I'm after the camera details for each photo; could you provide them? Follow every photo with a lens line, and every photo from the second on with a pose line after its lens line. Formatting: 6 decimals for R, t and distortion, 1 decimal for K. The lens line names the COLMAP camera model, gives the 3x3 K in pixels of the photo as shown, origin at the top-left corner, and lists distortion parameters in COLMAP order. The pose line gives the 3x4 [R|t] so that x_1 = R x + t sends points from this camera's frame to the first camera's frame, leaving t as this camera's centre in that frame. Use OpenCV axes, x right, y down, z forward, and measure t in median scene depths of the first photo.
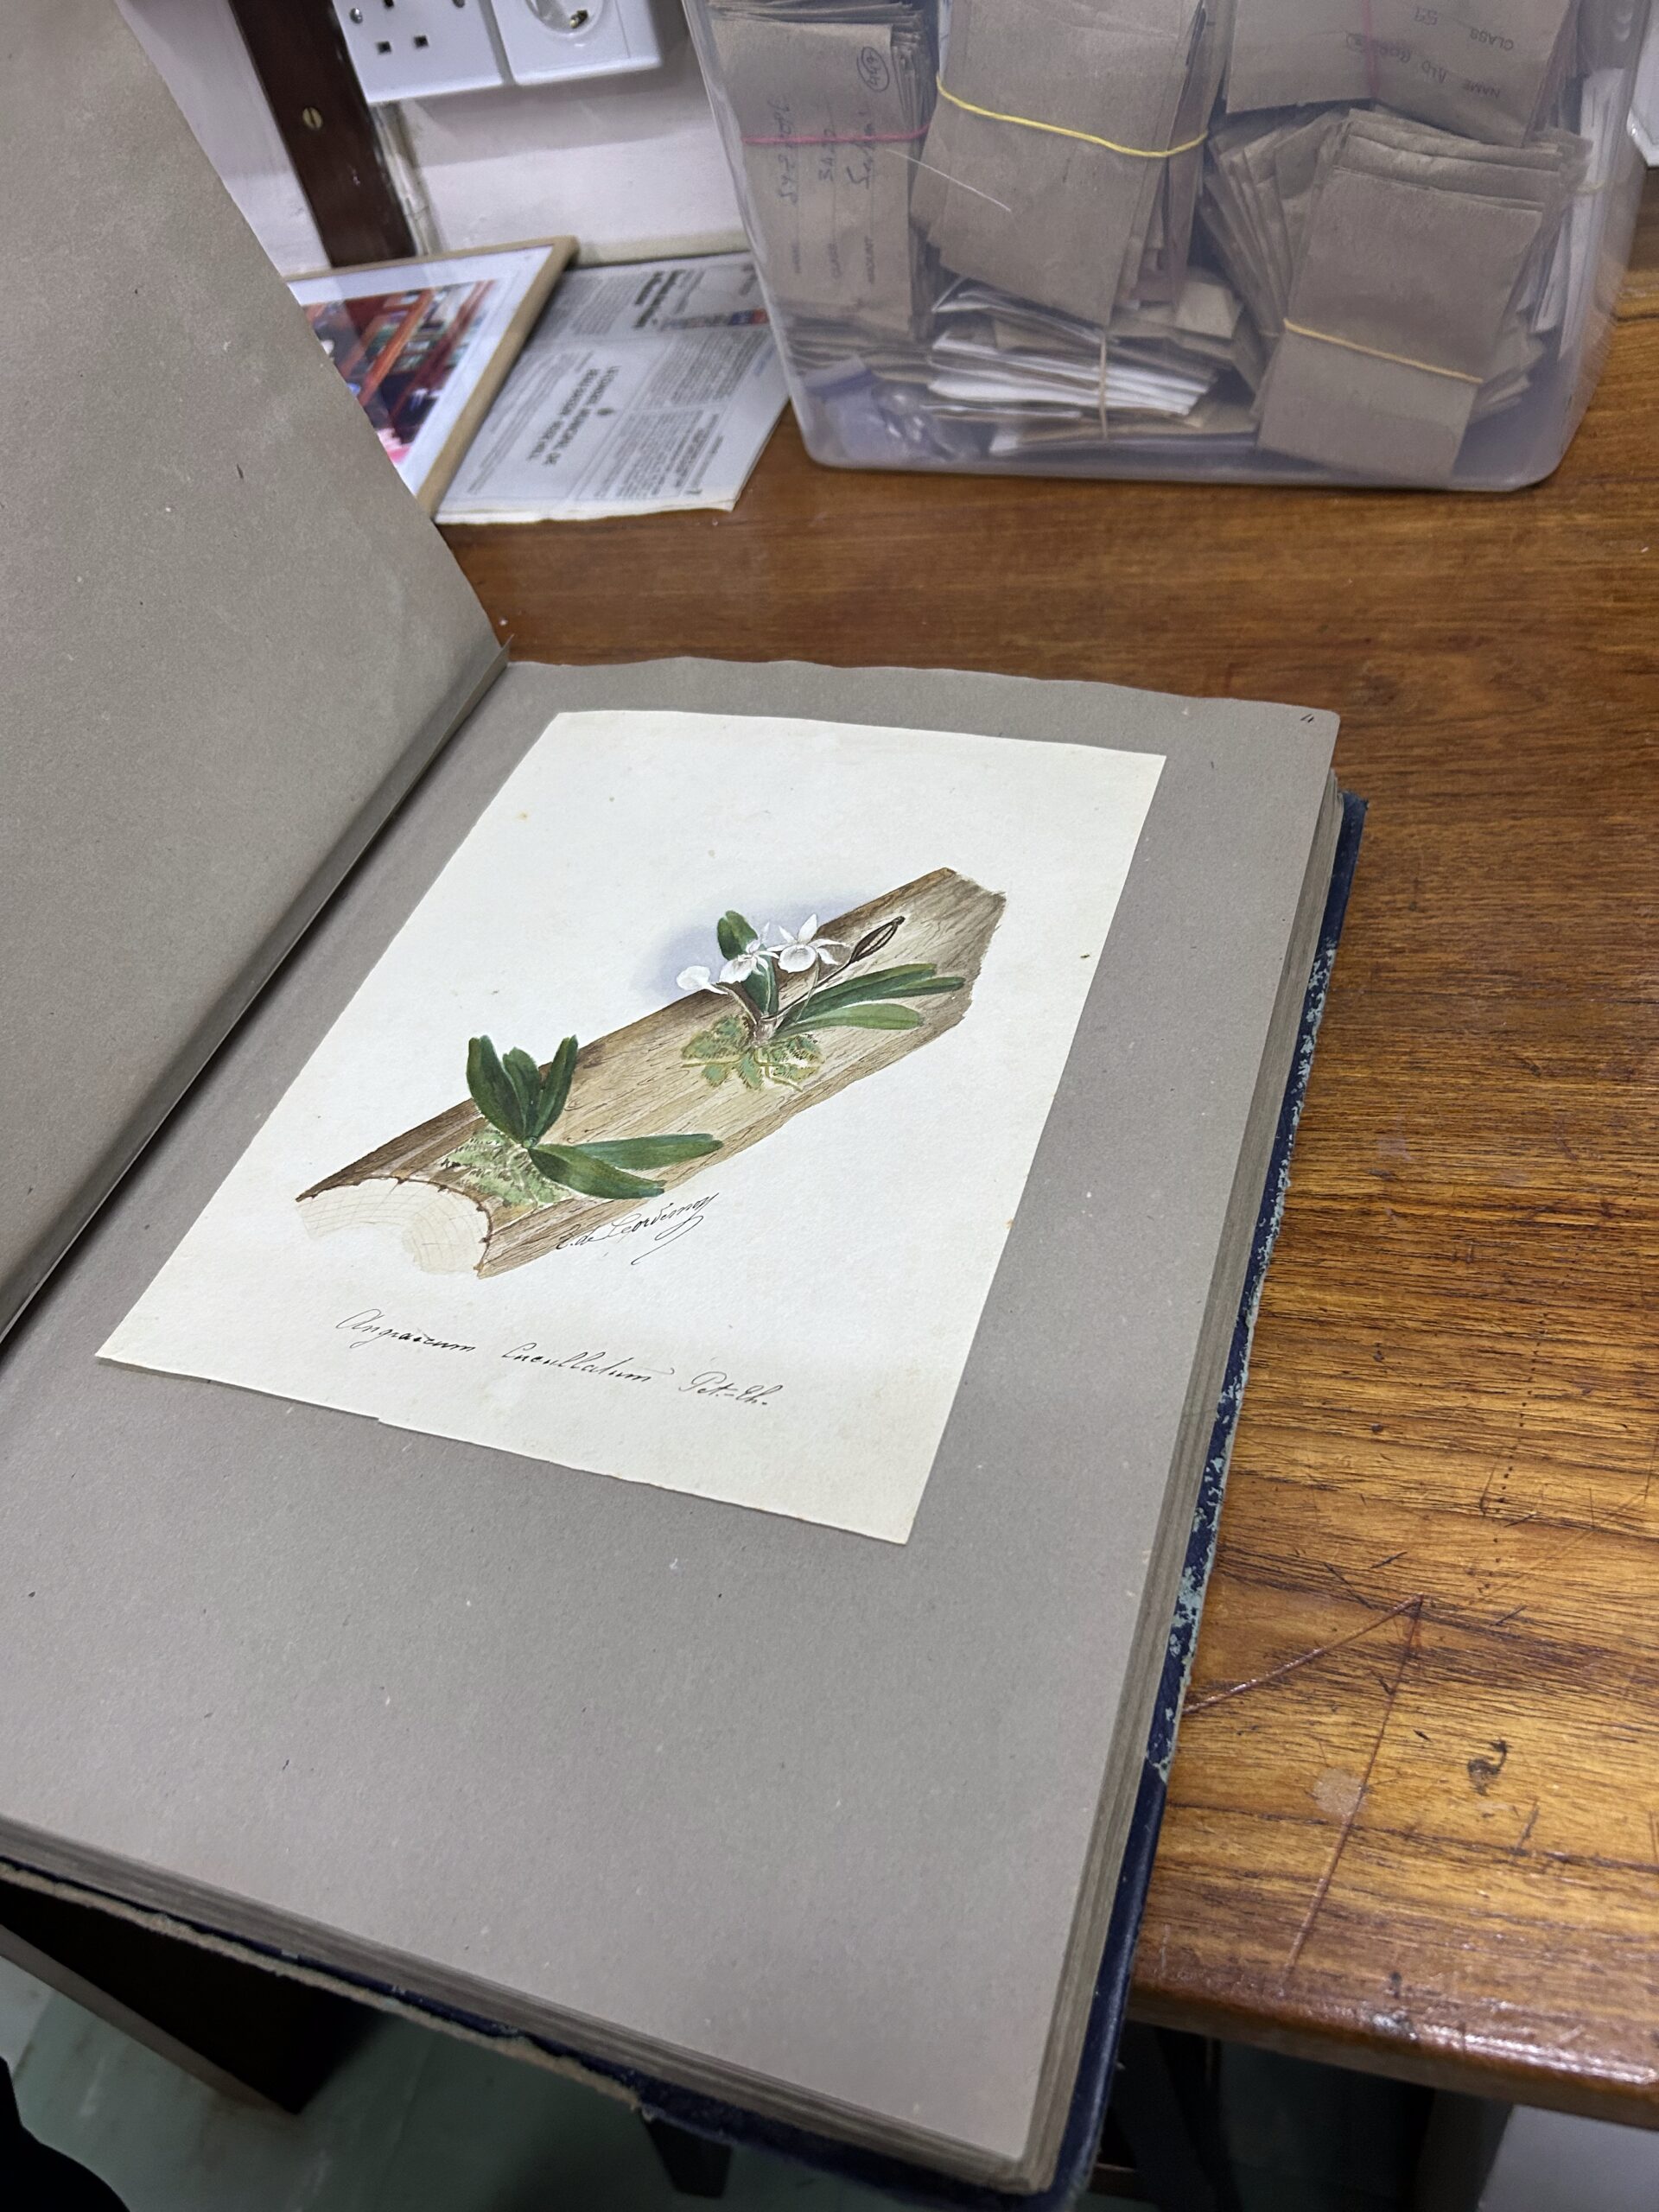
lens RADIAL K [[1675.7, 0, 829.5], [0, 1675.7, 1106.0], [0, 0, 1]] dist [0.059068, -0.067269]
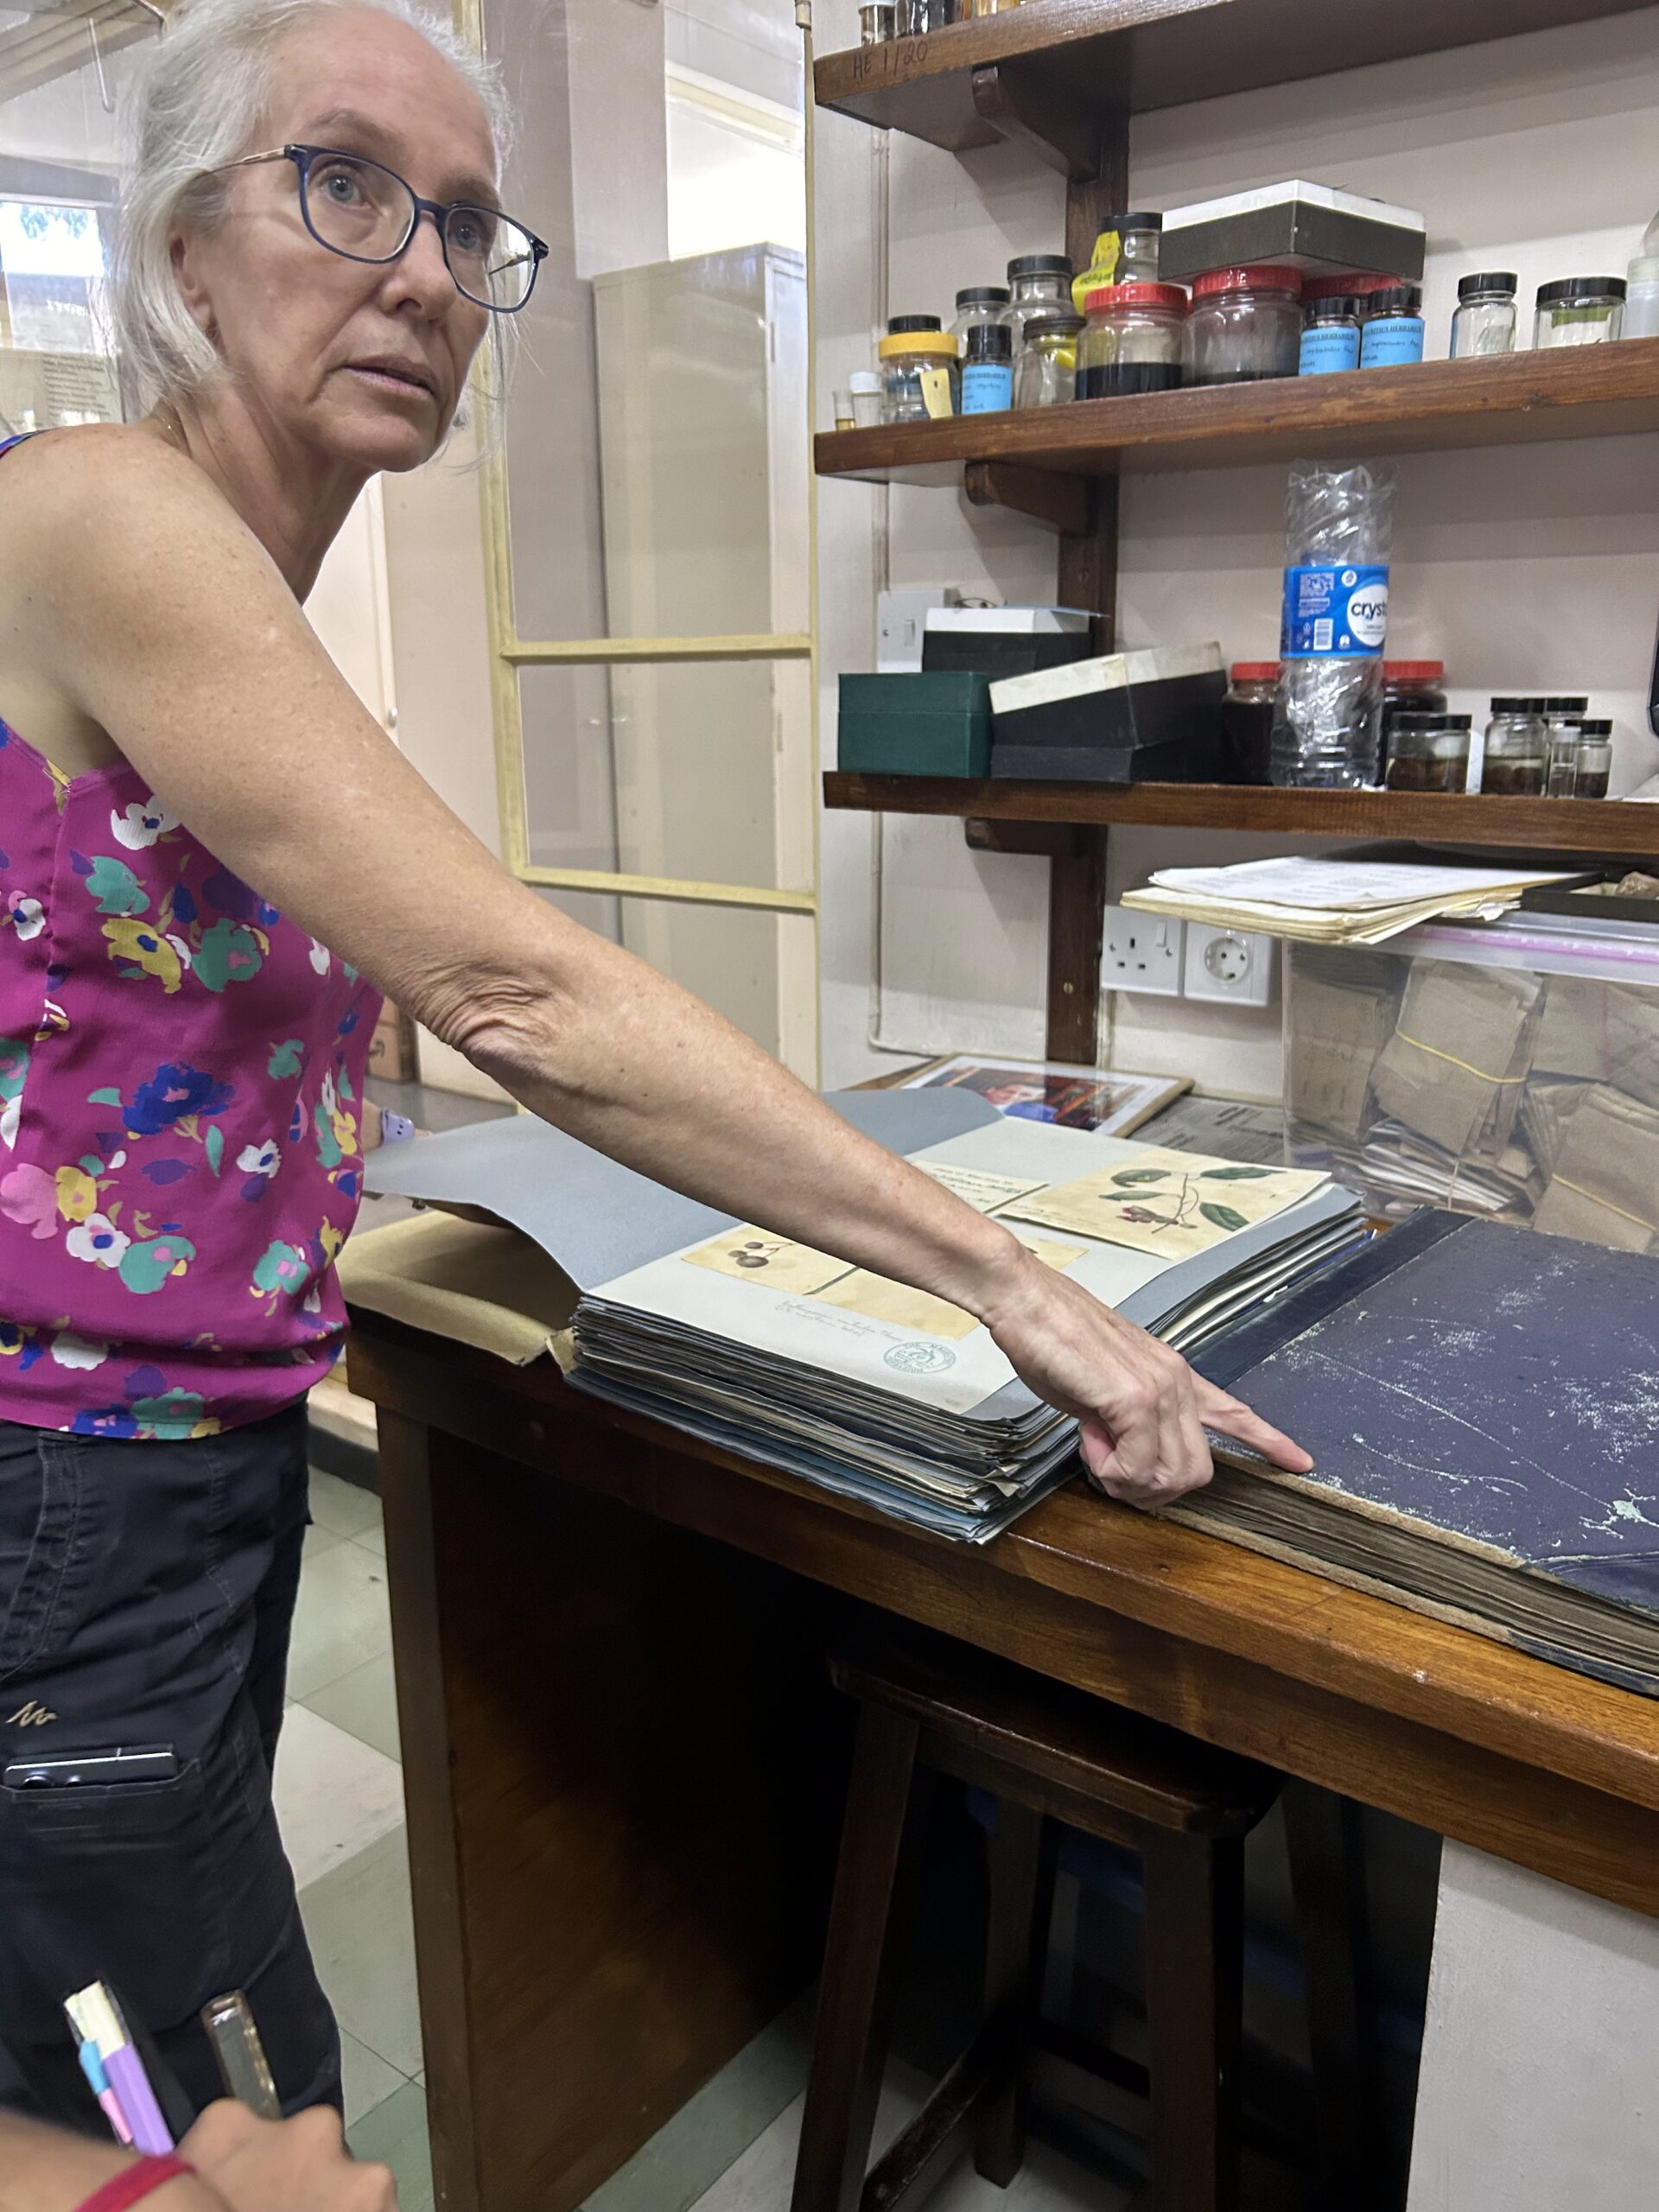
lens RADIAL K [[1656.5, 0, 827.1], [0, 1656.5, 1139.2], [0, 0, 1]] dist [-0.002337, -0.004936]
pose [[0.905406, 0.271479, -0.326402, 0.120685], [-0.393939, 0.823856, -0.407521, 0.541540], [0.158275, 0.497554, 0.852871, -0.678798]]
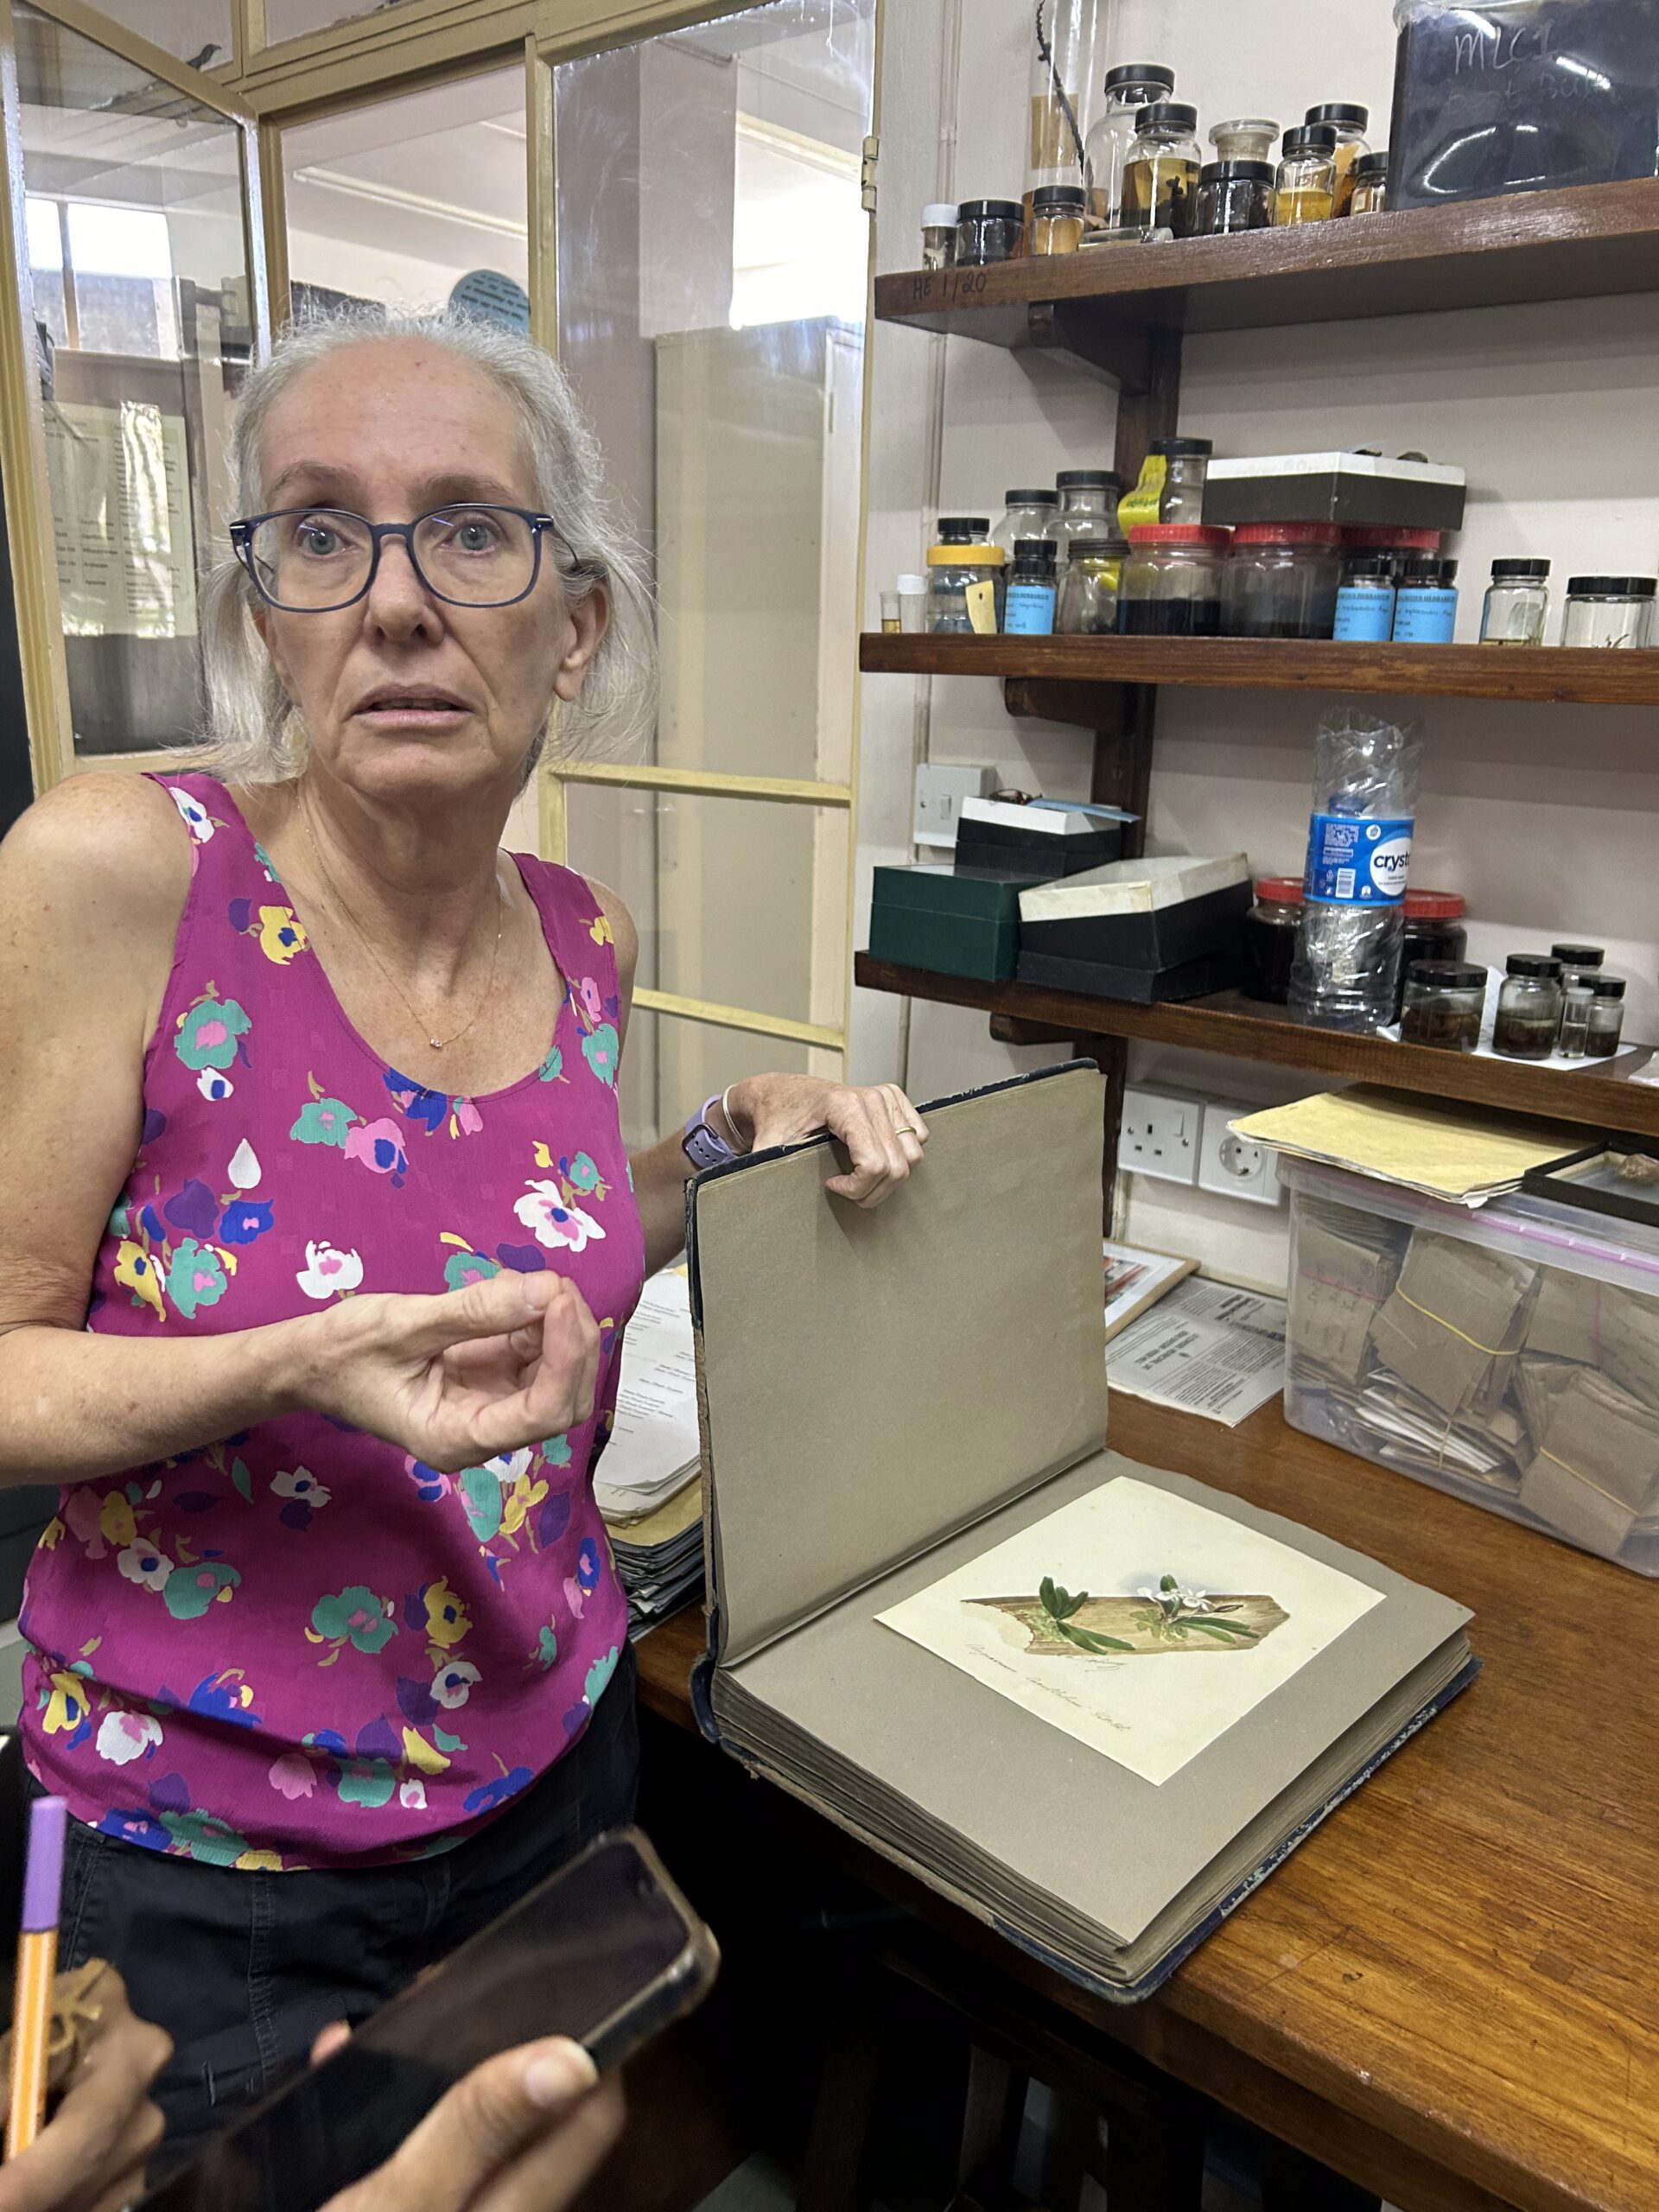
lens RADIAL K [[1659.2, 0, 823.3], [0, 1659.2, 1132.4], [0, 0, 1]] dist [0.002393, -0.002568]
pose [[0.886152, 0.313558, -0.341198, 0.070819], [-0.437499, 0.808800, -0.392984, 0.333009], [0.152738, 0.497517, 0.853901, -0.878356]]
